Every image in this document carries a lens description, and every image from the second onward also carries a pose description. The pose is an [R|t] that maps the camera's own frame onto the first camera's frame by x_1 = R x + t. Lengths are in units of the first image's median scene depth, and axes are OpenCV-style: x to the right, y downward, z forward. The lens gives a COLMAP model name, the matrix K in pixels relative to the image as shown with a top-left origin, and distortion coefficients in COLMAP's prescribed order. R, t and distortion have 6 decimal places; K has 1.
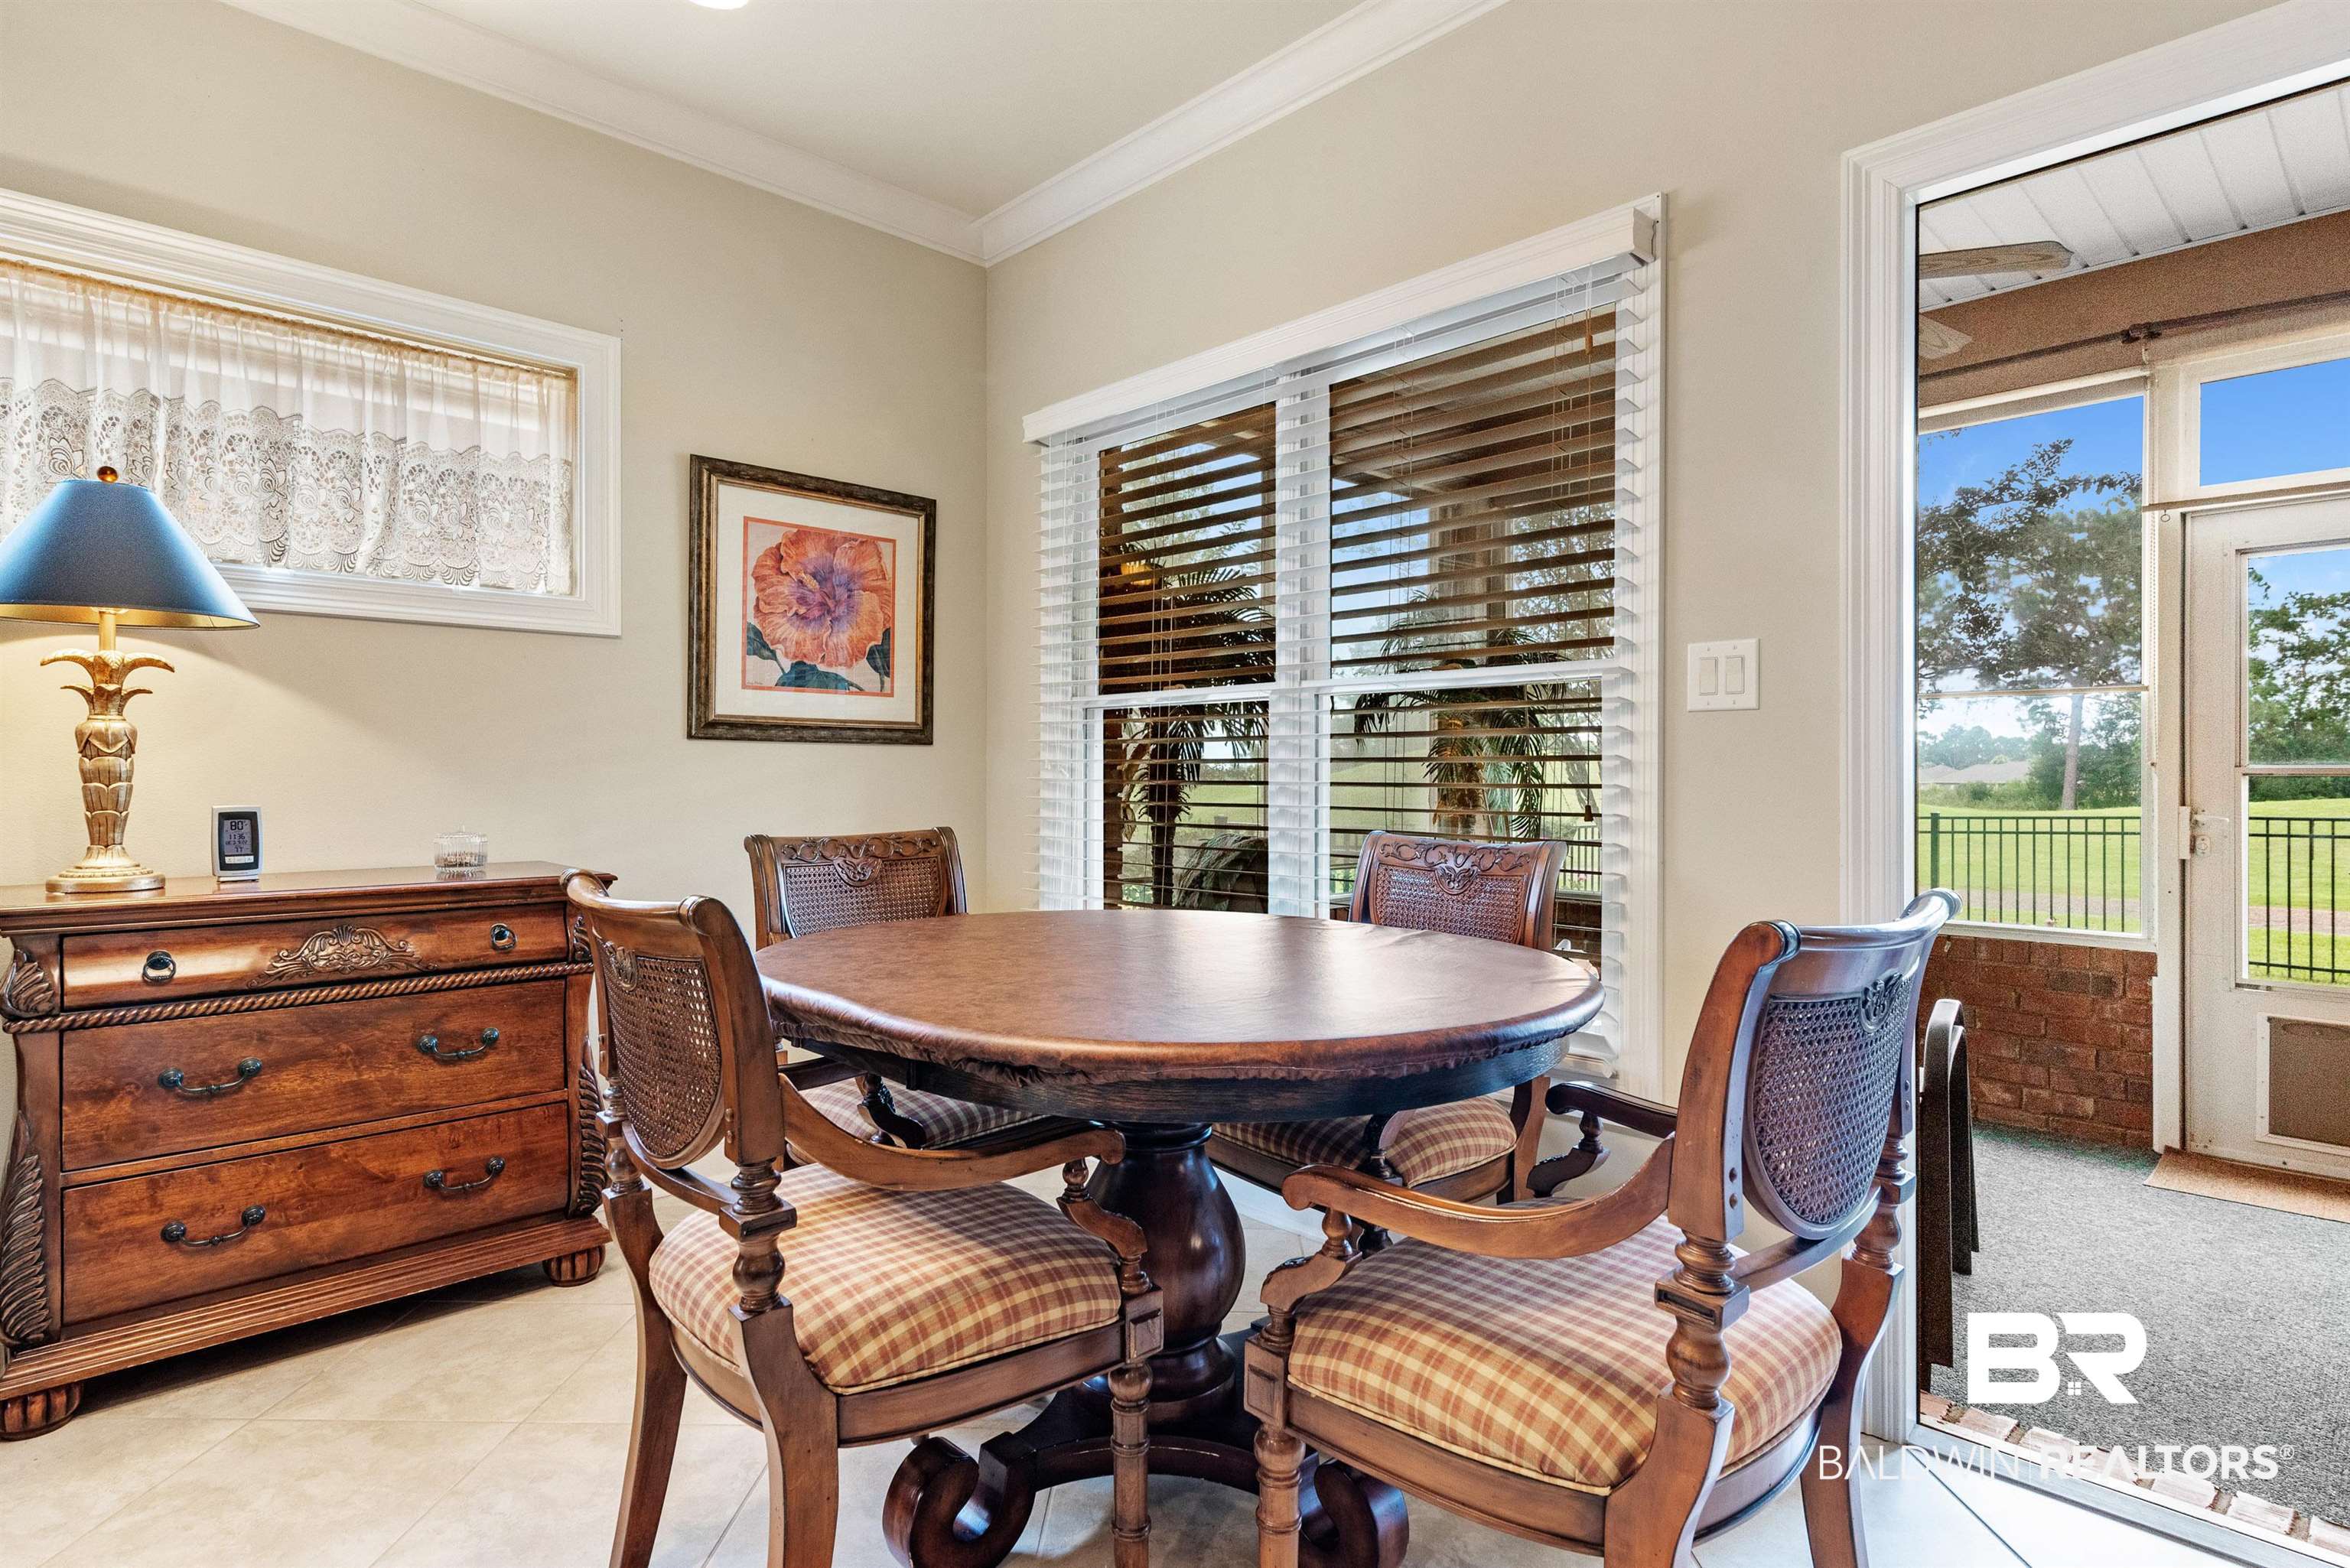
lens RADIAL K [[1221.5, 0, 1174.8], [0, 1221.5, 789.0], [0, 0, 1]] dist [0.005697, 0.000969]
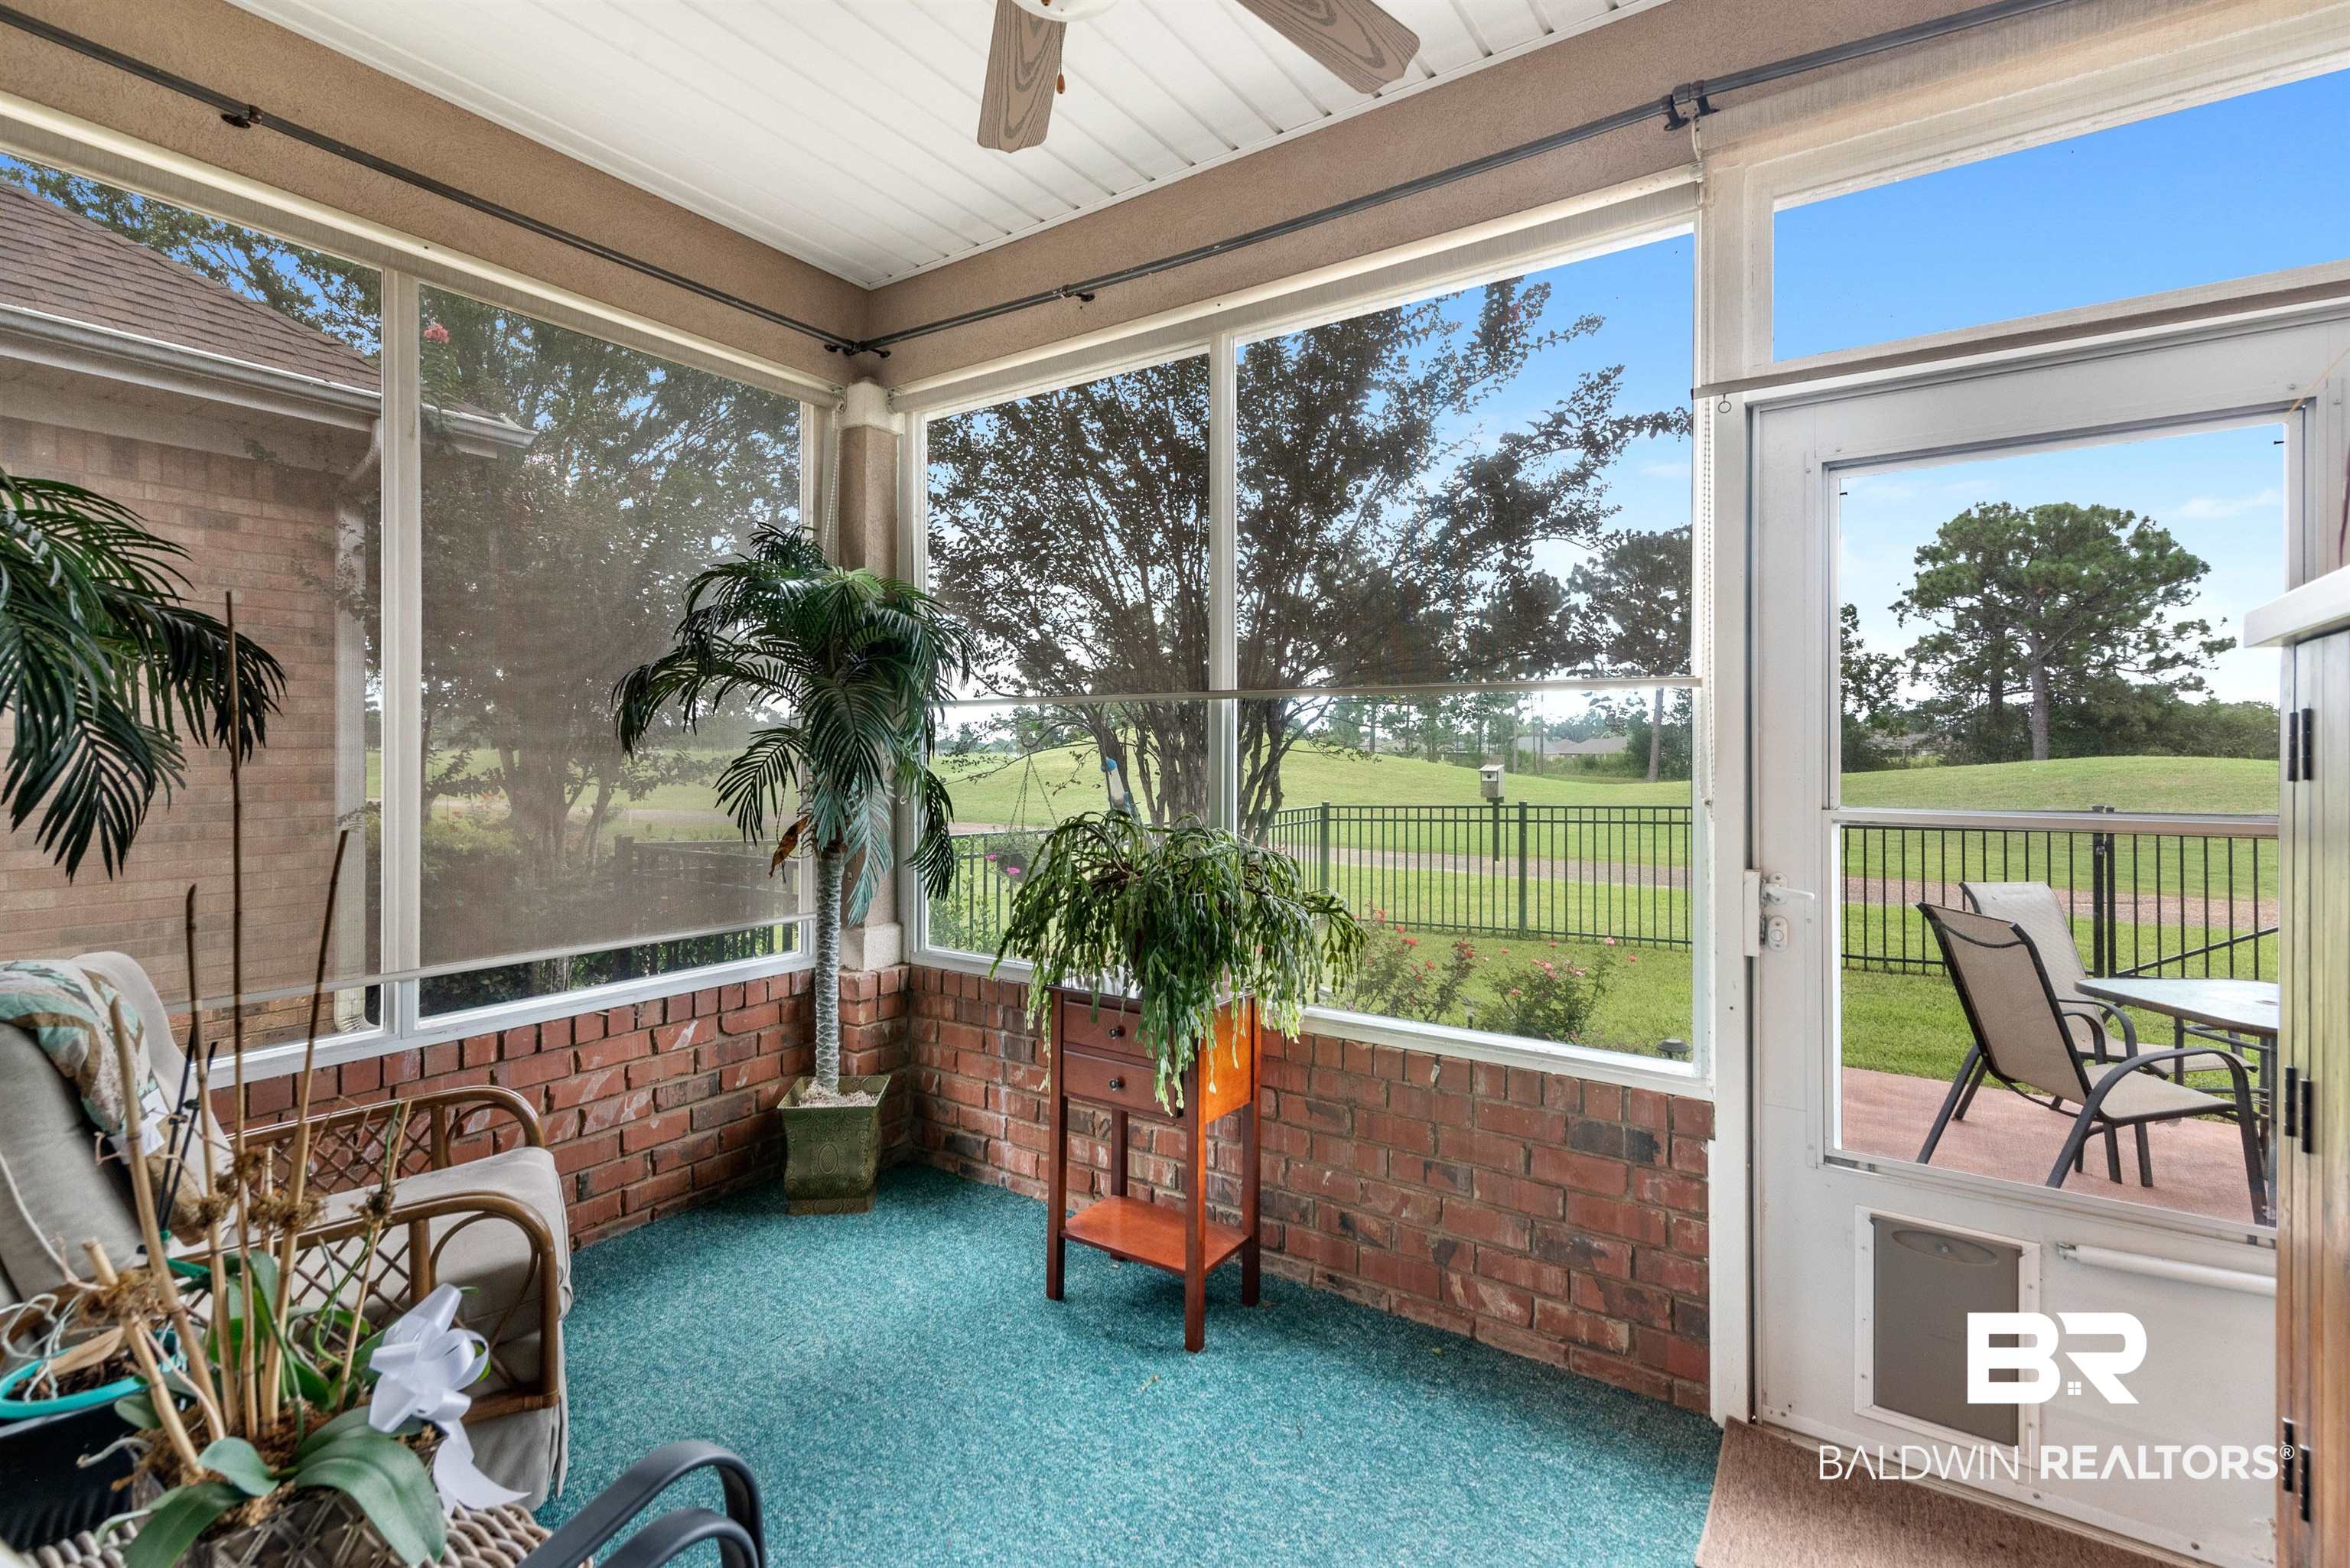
lens RADIAL K [[1058.3, 0, 1182.1], [0, 1058.3, 761.6], [0, 0, 1]] dist [0.017303, -0.000792]
pose [[0.978209, -0.003637, 0.207593, 0.405865], [0.002872, 0.999988, 0.003986, -0.042376], [-0.207605, -0.003303, 0.978207, 0.504207]]
